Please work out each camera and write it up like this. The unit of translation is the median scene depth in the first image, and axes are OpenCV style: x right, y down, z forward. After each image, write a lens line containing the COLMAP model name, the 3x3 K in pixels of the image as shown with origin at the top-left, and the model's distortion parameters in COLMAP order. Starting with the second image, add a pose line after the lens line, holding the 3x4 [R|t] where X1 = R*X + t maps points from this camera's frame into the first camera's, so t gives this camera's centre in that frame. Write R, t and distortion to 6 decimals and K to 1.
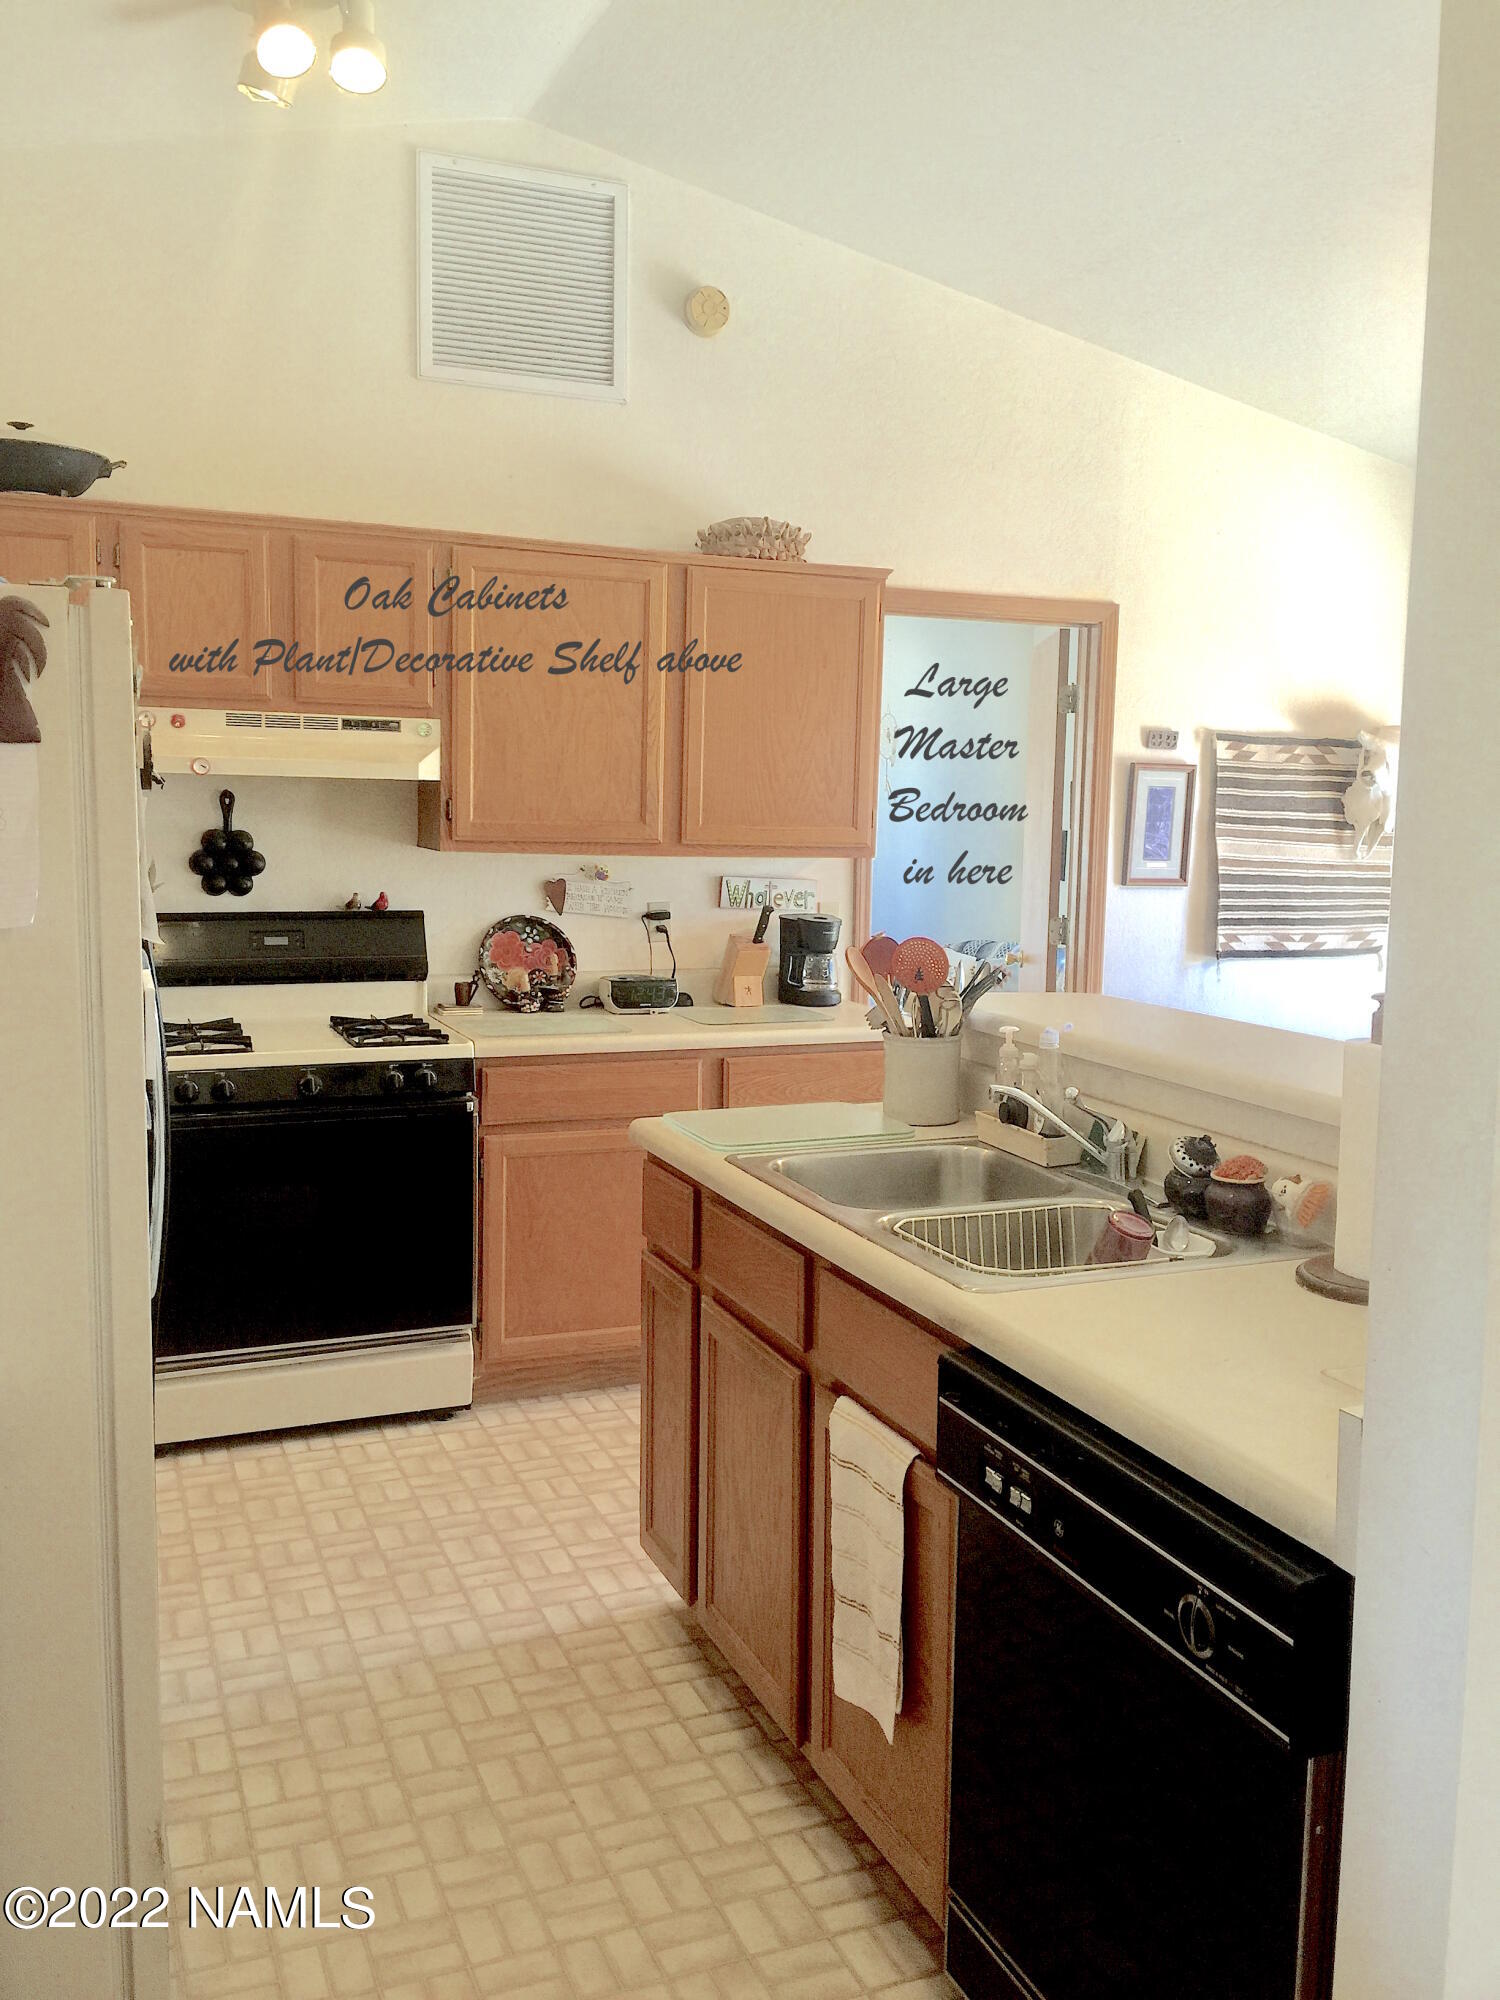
lens RADIAL K [[1695.8, 0, 768.8], [0, 1695.8, 968.8], [0, 0, 1]] dist [0.081977, -0.130014]
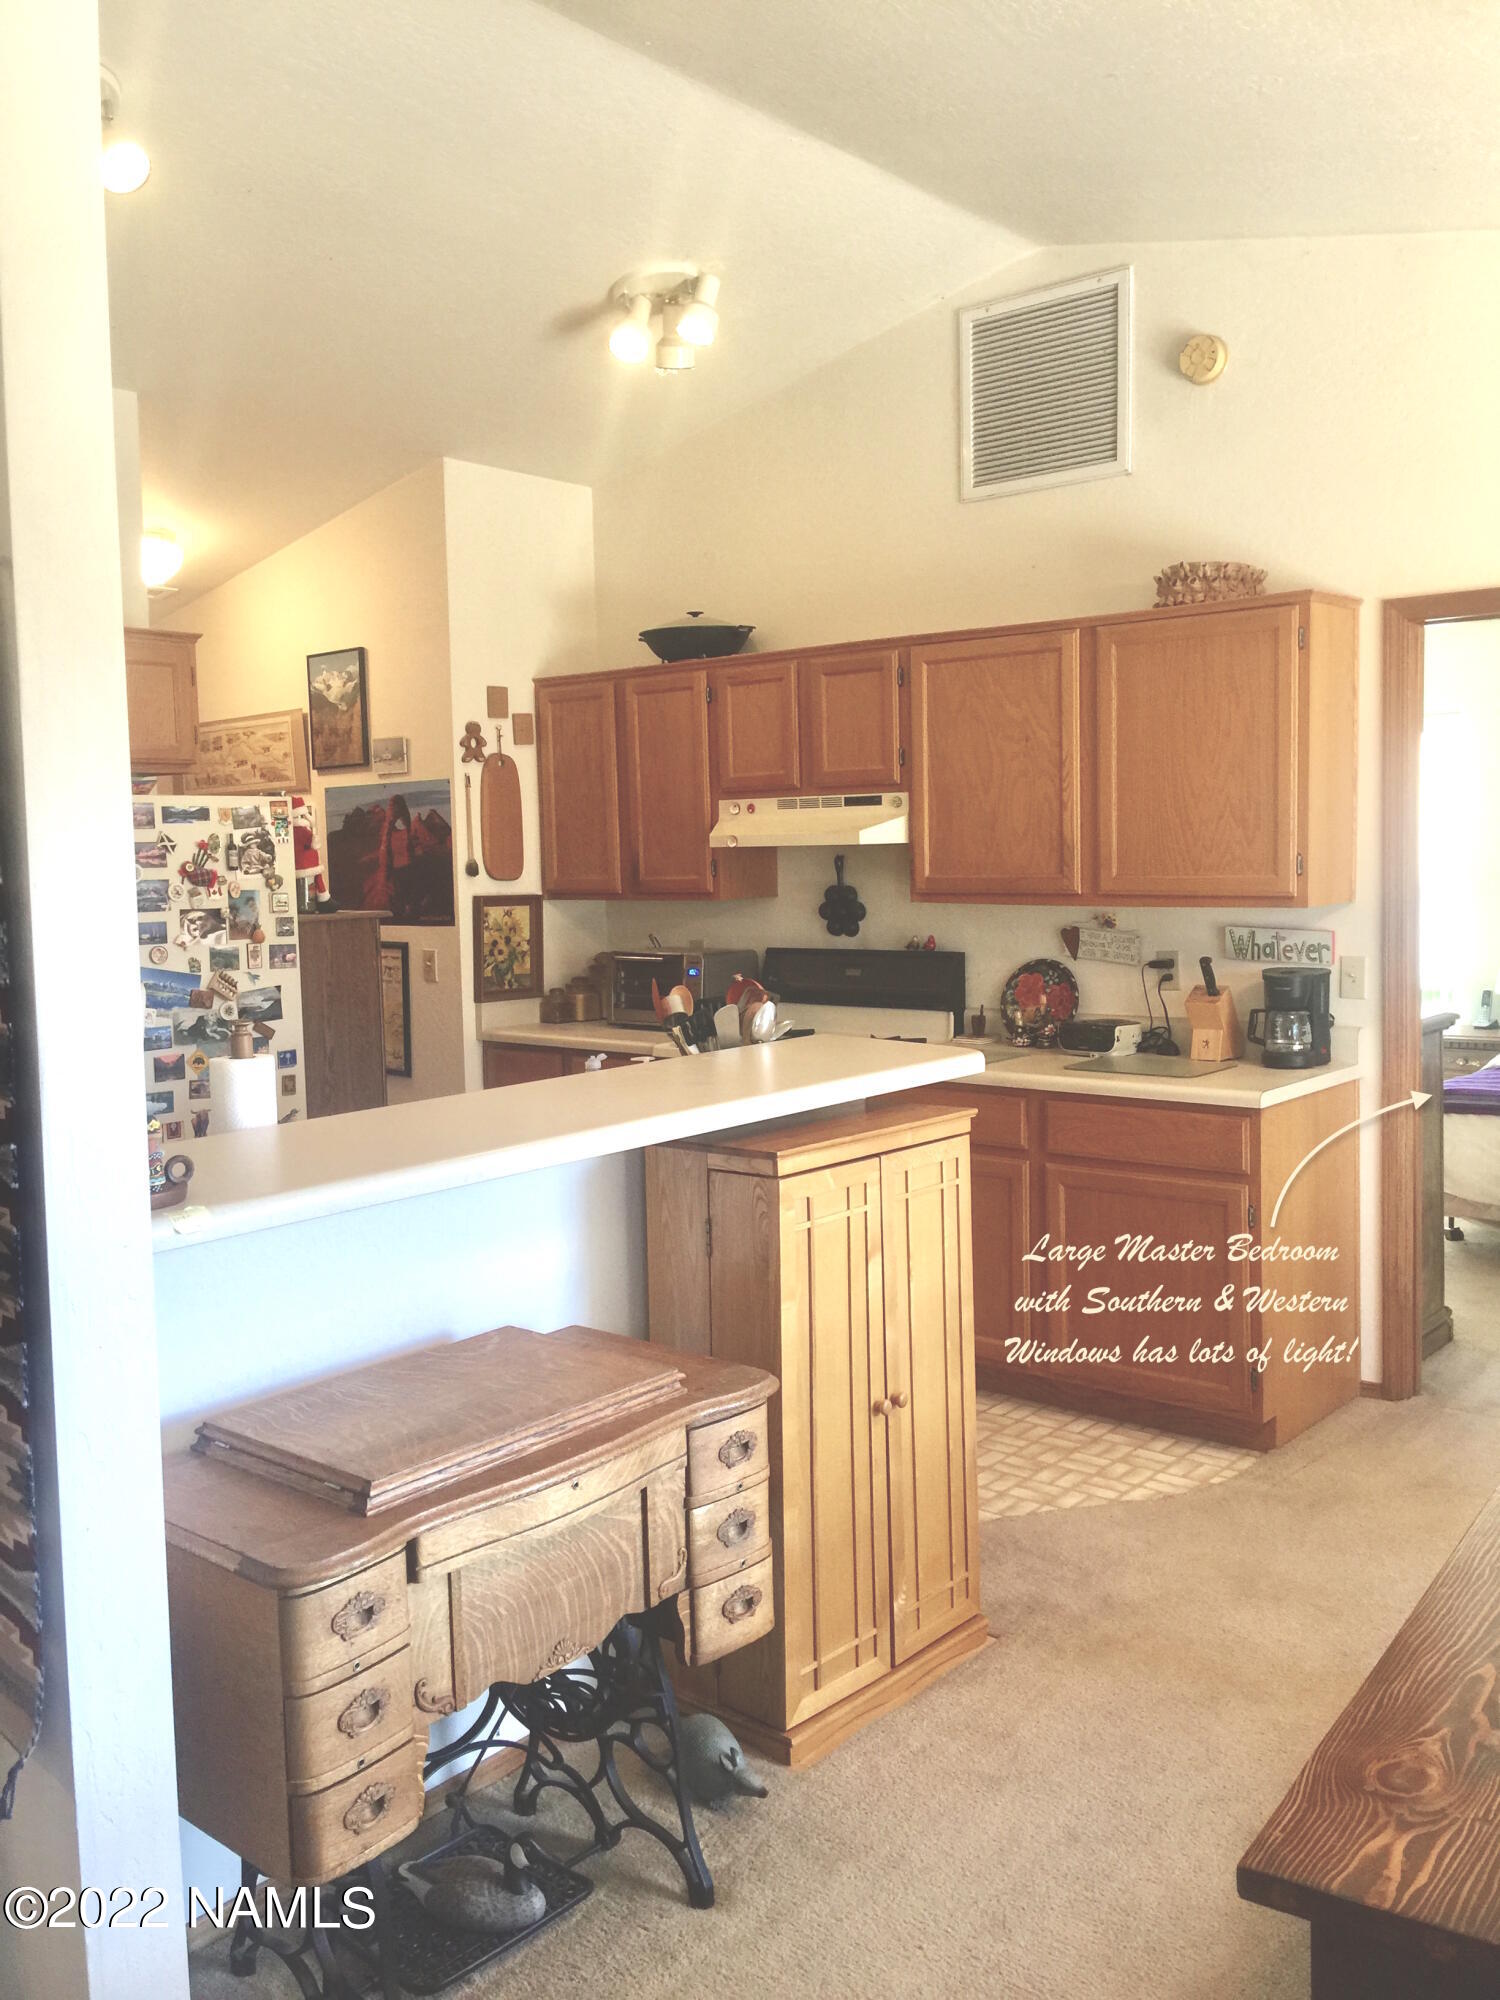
lens RADIAL K [[1695.8, 0, 747.7], [0, 1695.8, 982.6], [0, 0, 1]] dist [0.081977, -0.130014]
pose [[0.460161, 0.039287, -0.886966, 0.636795], [-0.058595, 0.998186, 0.013813, -0.017383], [0.885900, 0.045615, 0.461629, 0.275105]]
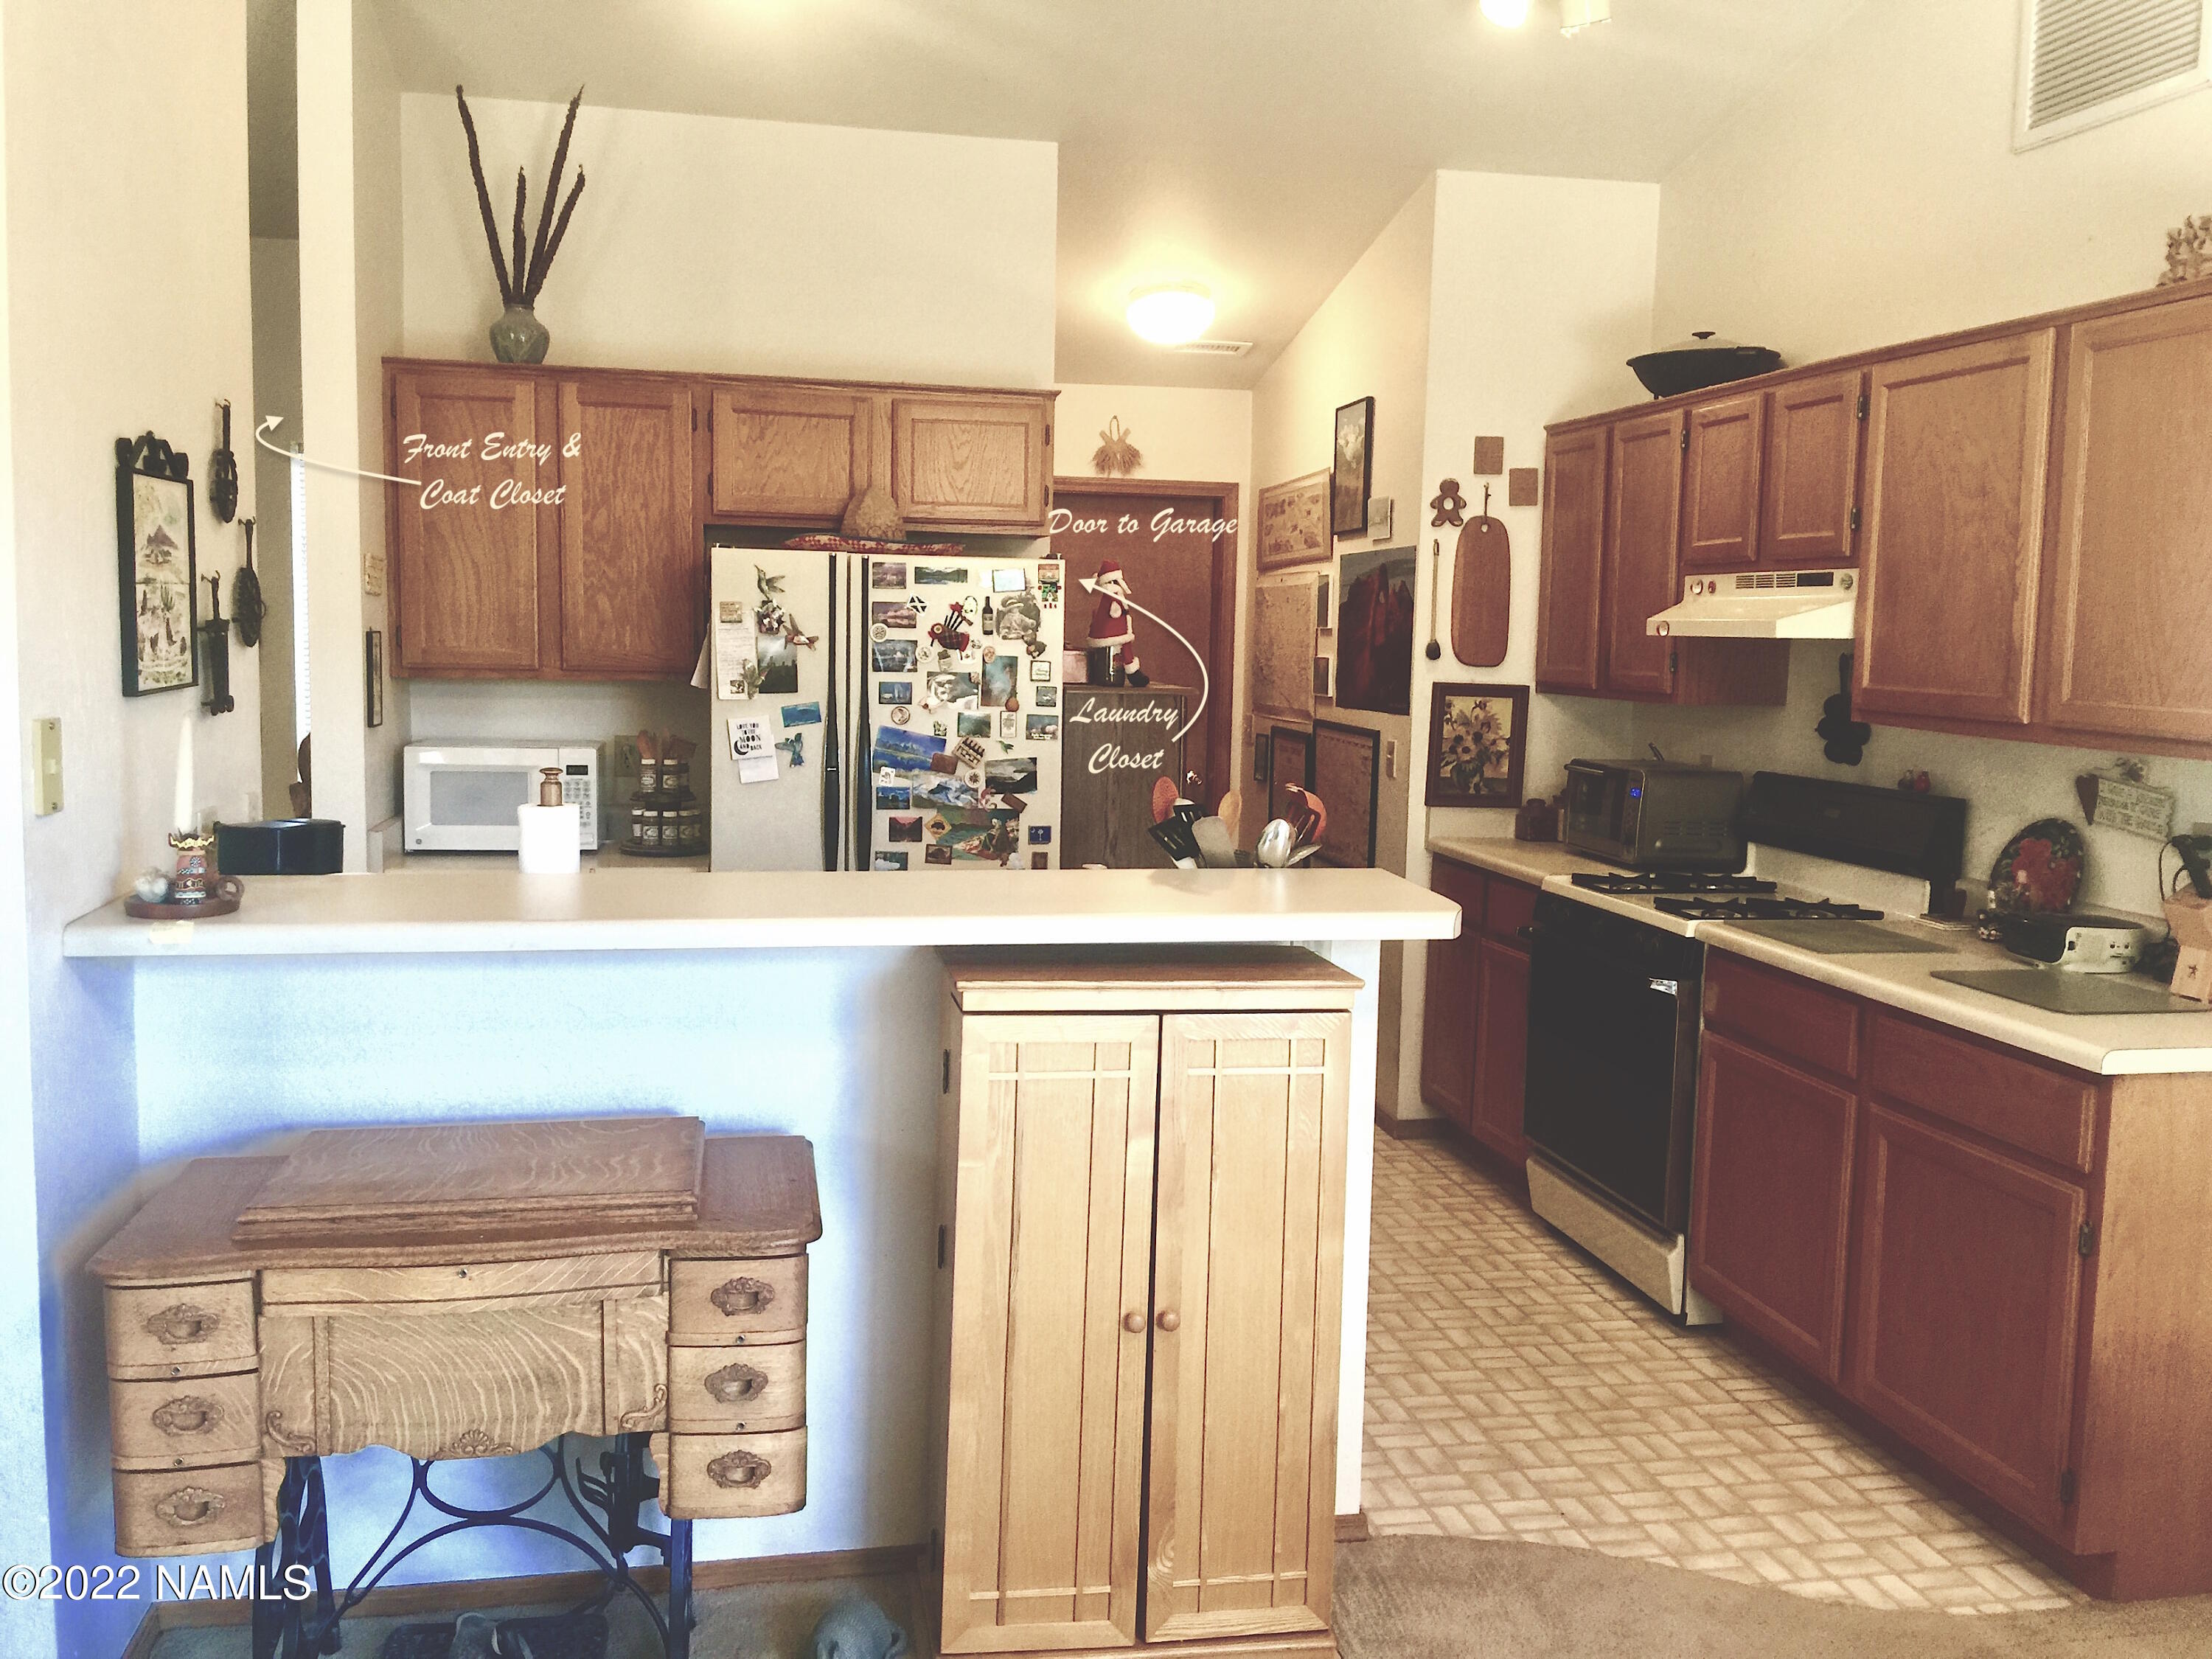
lens RADIAL K [[1875.6, 0, 1124.6], [0, 1875.6, 837.7], [0, 0, 1]] dist [0.081977, -0.130014]
pose [[-0.194050, 0.082715, -0.977498, 0.644474], [-0.127155, 0.985912, 0.108670, -0.053459], [0.972716, 0.145381, -0.180799, 0.646302]]
